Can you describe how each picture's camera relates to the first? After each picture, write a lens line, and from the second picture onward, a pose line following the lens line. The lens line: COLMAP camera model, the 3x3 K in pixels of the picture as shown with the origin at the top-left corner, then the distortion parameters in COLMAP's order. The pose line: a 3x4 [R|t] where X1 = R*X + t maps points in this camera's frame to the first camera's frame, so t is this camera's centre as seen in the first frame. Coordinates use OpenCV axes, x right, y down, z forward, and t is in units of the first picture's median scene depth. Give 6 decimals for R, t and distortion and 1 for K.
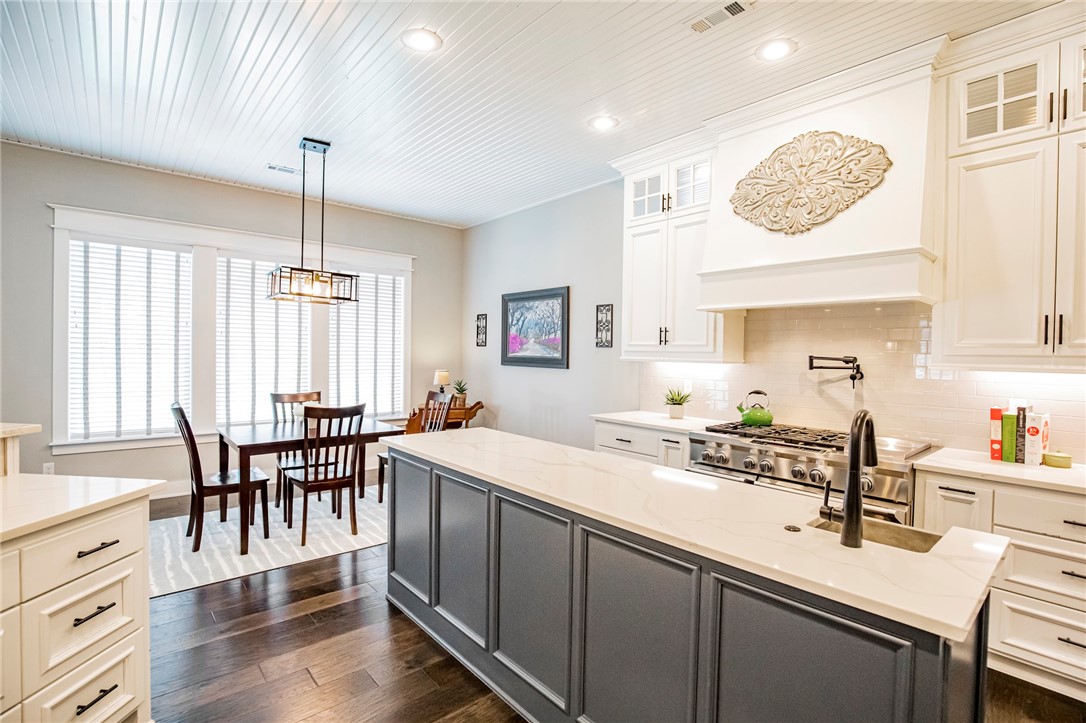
lens RADIAL K [[506.2, 0, 548.1], [0, 506.2, 360.1], [0, 0, 1]] dist [-0.038540, 0.008001]
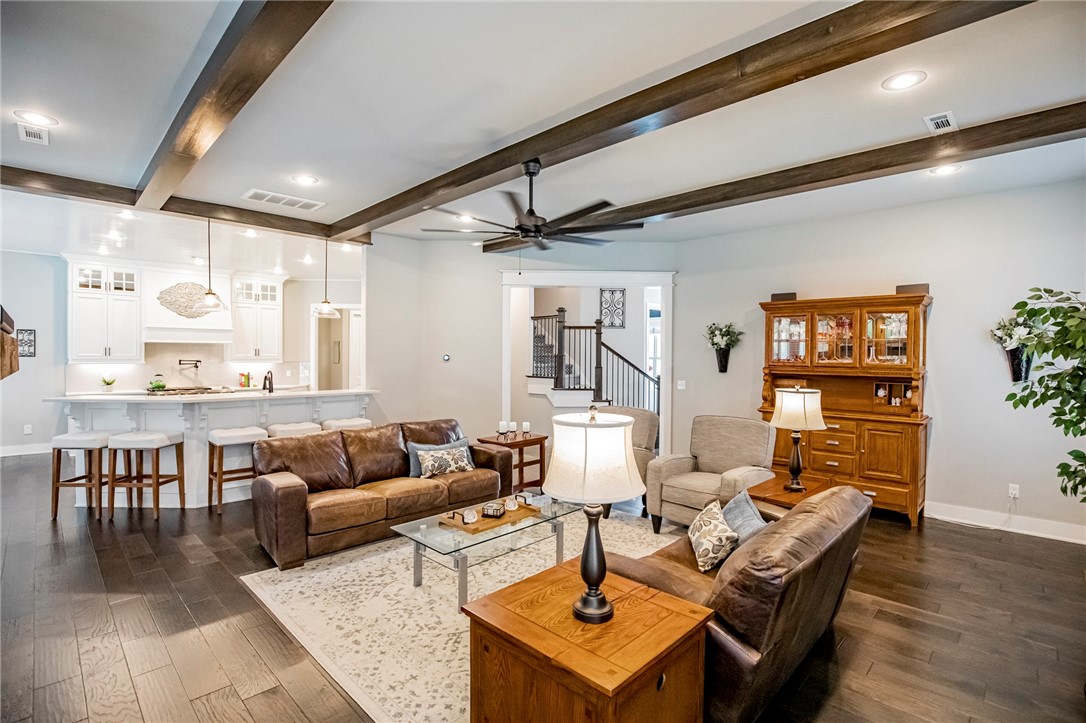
lens RADIAL K [[506.2, 0, 548.1], [0, 506.2, 360.1], [0, 0, 1]] dist [-0.038540, 0.008001]
pose [[-0.081876, -0.026075, 0.996301, -1.671447], [0.007558, 0.999613, 0.026783, -0.046242], [-0.996614, 0.009723, -0.081647, -0.540621]]
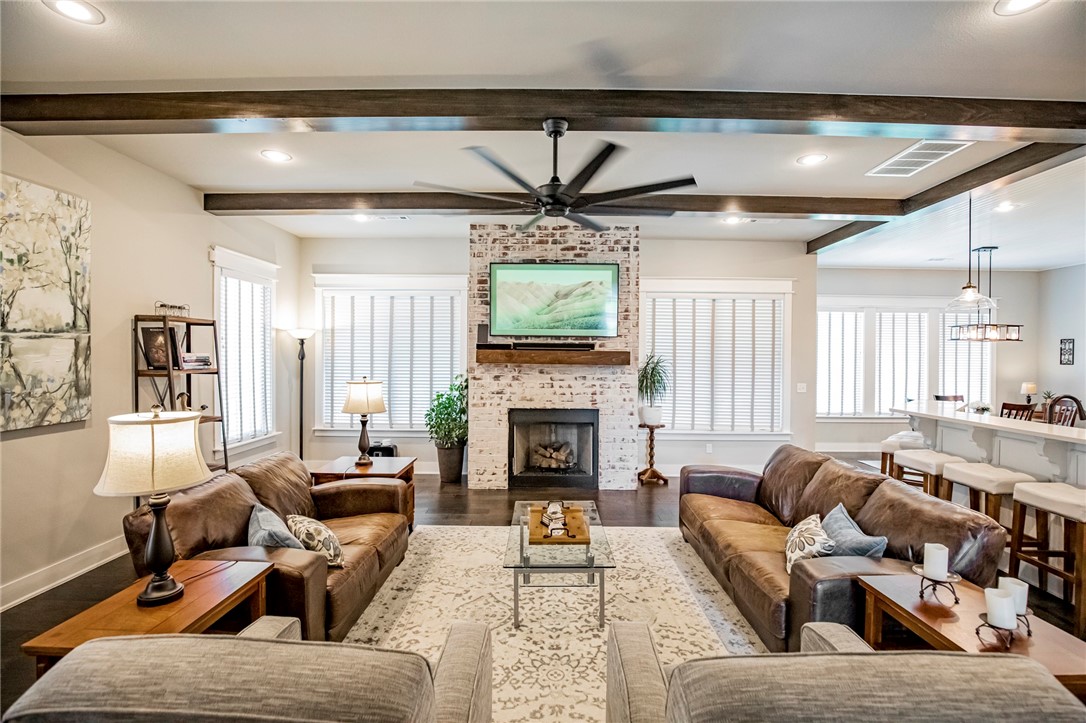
lens RADIAL K [[492.1, 0, 555.2], [0, 492.1, 360.7], [0, 0, 1]] dist [-0.023363, 0.000716]
pose [[0.751293, -0.002089, -0.659966, -0.431959], [-0.006602, 0.999921, -0.010681, -0.022518], [0.659936, 0.012381, 0.751220, -1.054367]]
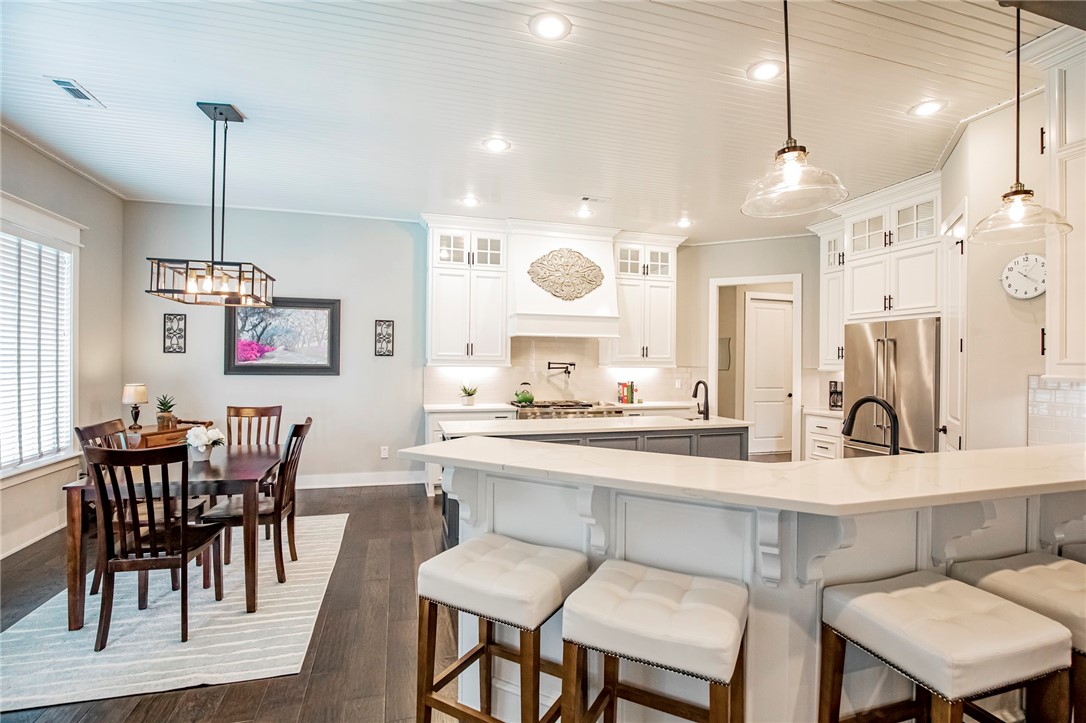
lens RADIAL K [[506.2, 0, 548.1], [0, 506.2, 360.1], [0, 0, 1]] dist [-0.038540, 0.008001]
pose [[0.419685, -0.010644, 0.907608, -0.877032], [0.010665, 0.999920, 0.006795, -0.020848], [-0.907607, 0.006828, 0.419765, 0.157391]]
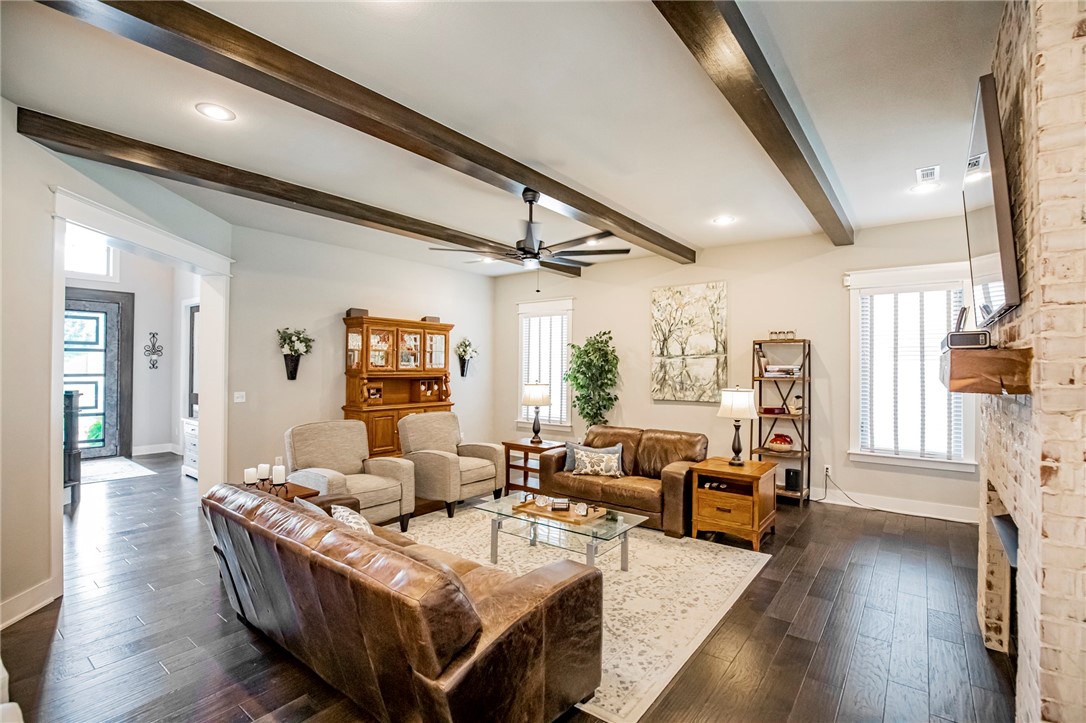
lens RADIAL K [[506.2, 0, 548.1], [0, 506.2, 360.1], [0, 0, 1]] dist [-0.038540, 0.008001]
pose [[-0.979272, -0.023970, -0.201125, -0.705065], [-0.025201, 0.999676, 0.003564, -0.045468], [0.200974, 0.008558, -0.979559, 0.314037]]
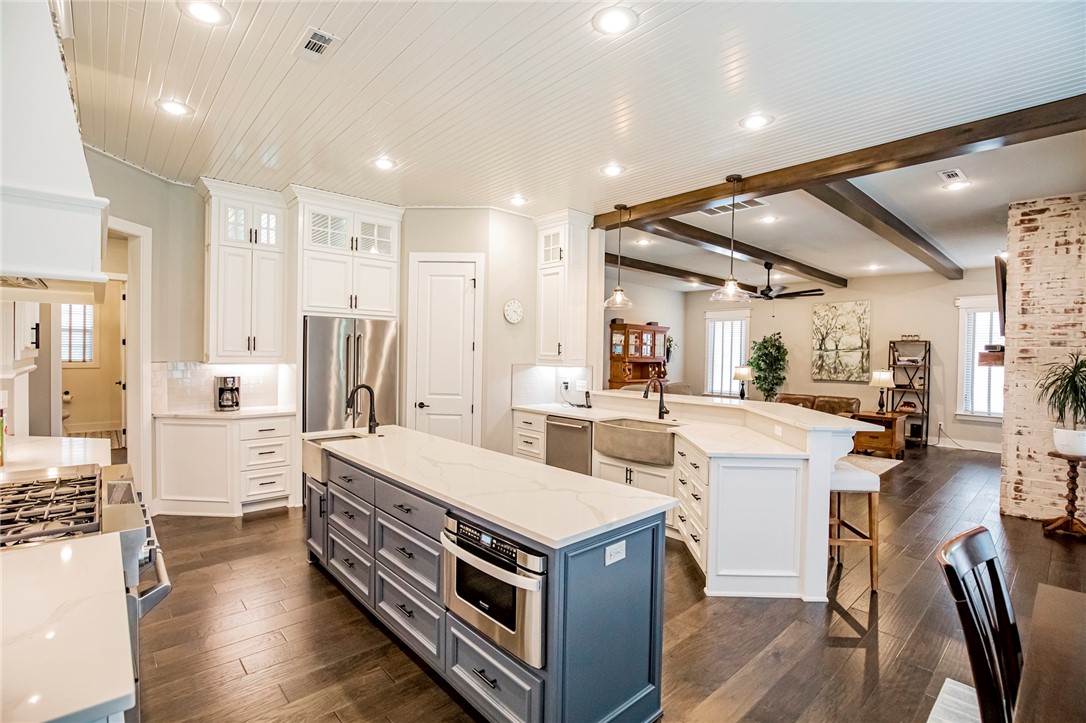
lens RADIAL K [[506.2, 0, 548.1], [0, 506.2, 360.1], [0, 0, 1]] dist [-0.038540, 0.008001]
pose [[-0.999201, -0.033289, -0.022101, -0.078826], [-0.033937, 0.998984, 0.029643, -0.040478], [0.021092, 0.030370, -0.999316, 1.108659]]
